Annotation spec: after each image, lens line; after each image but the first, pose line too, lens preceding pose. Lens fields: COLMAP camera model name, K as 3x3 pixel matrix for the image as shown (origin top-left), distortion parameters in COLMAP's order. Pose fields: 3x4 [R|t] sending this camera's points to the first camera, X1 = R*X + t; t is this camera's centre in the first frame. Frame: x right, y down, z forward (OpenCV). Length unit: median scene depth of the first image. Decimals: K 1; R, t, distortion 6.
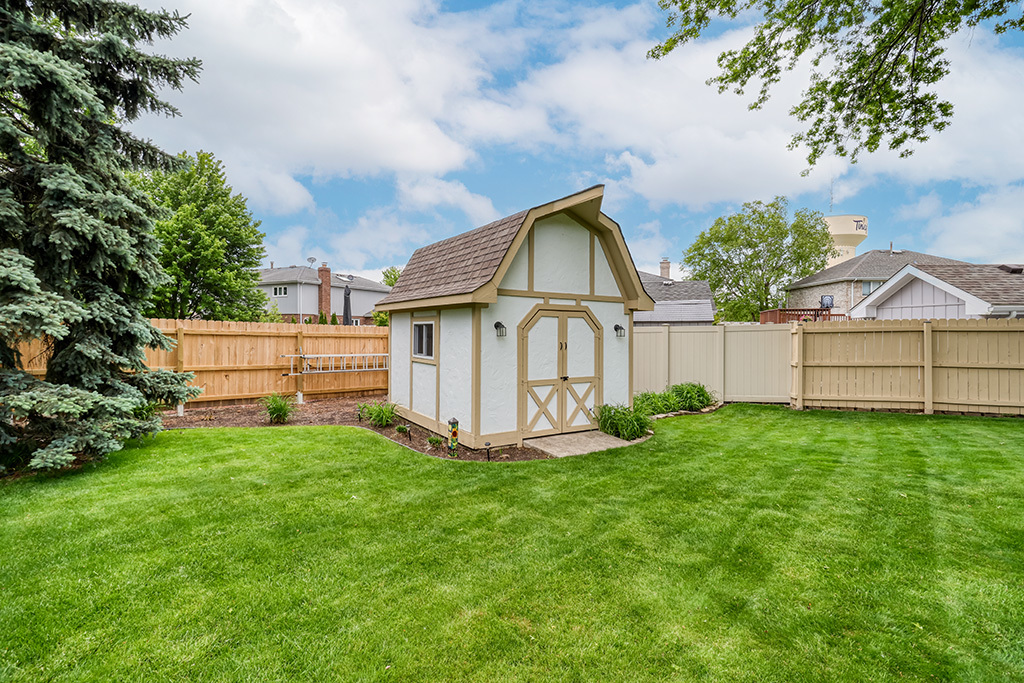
lens RADIAL K [[474.9, 0, 510.0], [0, 474.9, 327.9], [0, 0, 1]] dist [-0.002134, 0.000357]
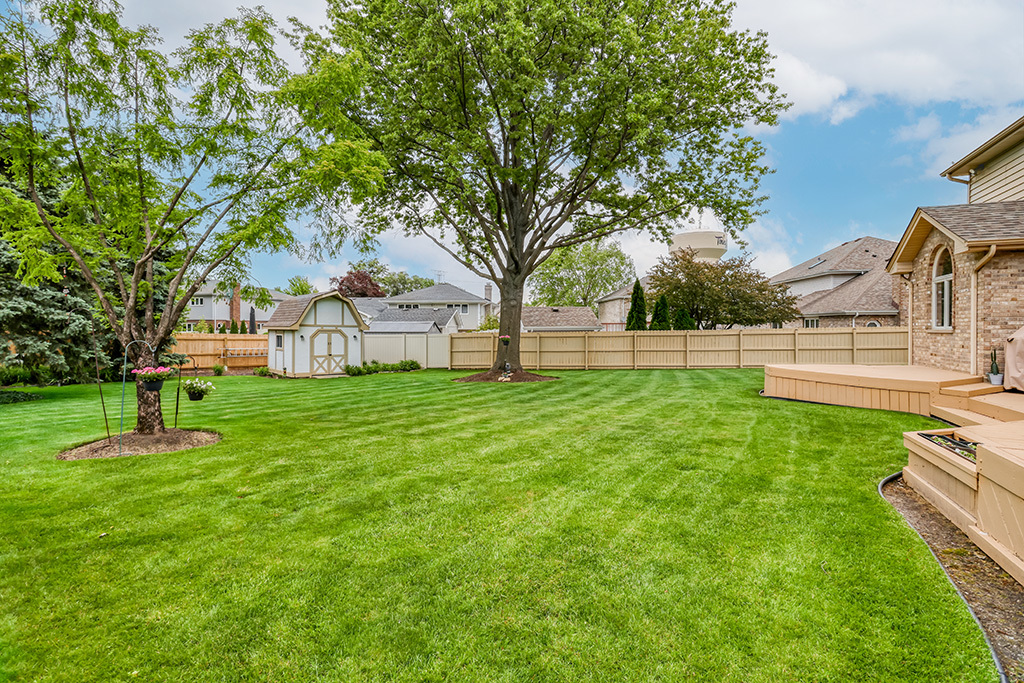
lens RADIAL K [[474.9, 0, 510.0], [0, 474.9, 327.9], [0, 0, 1]] dist [-0.002134, 0.000357]
pose [[0.987707, -0.000398, 0.156317, 0.694371], [-0.000143, 0.999994, 0.003445, -0.061219], [-0.156318, -0.003425, 0.987701, -1.863072]]
